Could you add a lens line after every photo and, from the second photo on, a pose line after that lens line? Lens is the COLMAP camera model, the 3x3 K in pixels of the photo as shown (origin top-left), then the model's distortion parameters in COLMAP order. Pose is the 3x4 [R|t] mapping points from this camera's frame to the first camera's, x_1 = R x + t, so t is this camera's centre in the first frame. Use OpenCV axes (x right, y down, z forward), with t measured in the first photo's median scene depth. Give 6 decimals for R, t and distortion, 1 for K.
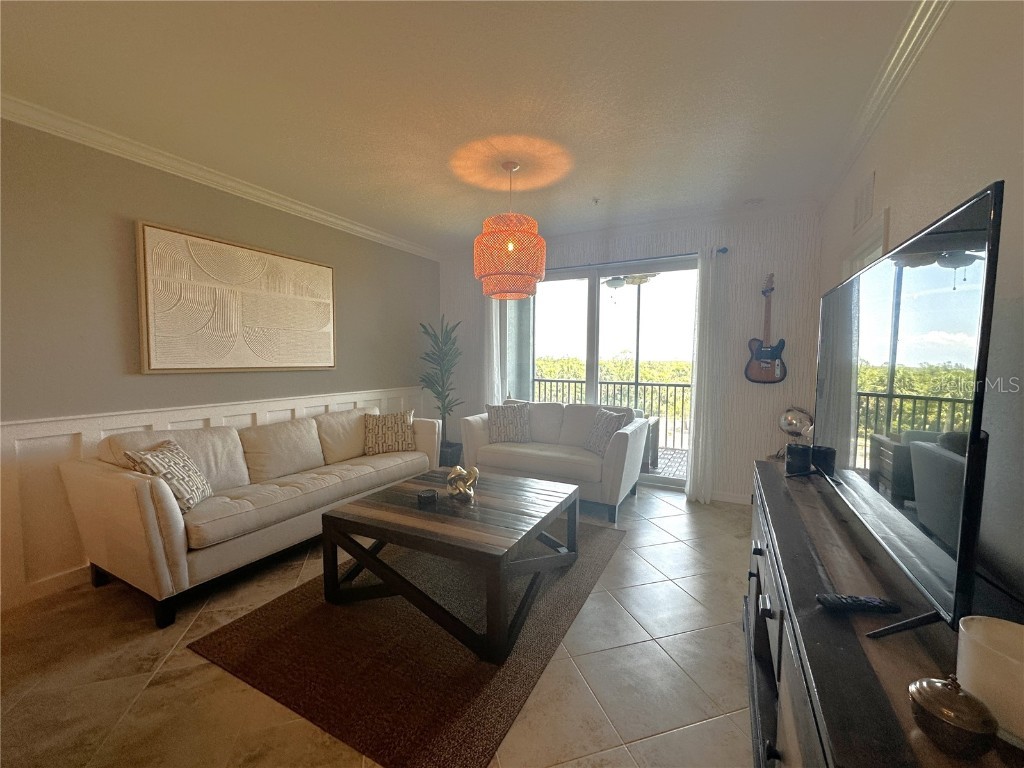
lens RADIAL K [[429.7, 0, 506.2], [0, 429.7, 383.4], [0, 0, 1]] dist [0.001710, -0.000491]
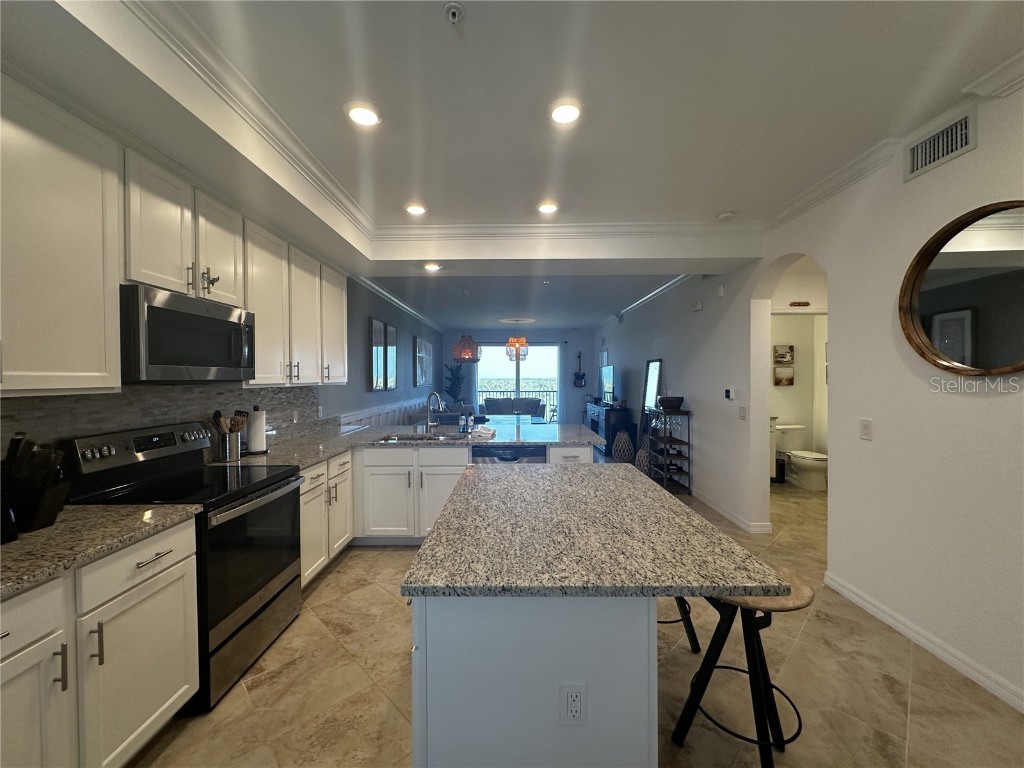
lens RADIAL K [[429.7, 0, 511.9], [0, 429.7, 382.6], [0, 0, 1]] dist [0.001710, -0.000491]
pose [[0.889886, -0.014183, 0.455962, -1.180833], [0.038332, 0.998307, -0.043758, 0.084225], [-0.454569, 0.056418, 0.888923, -1.449025]]
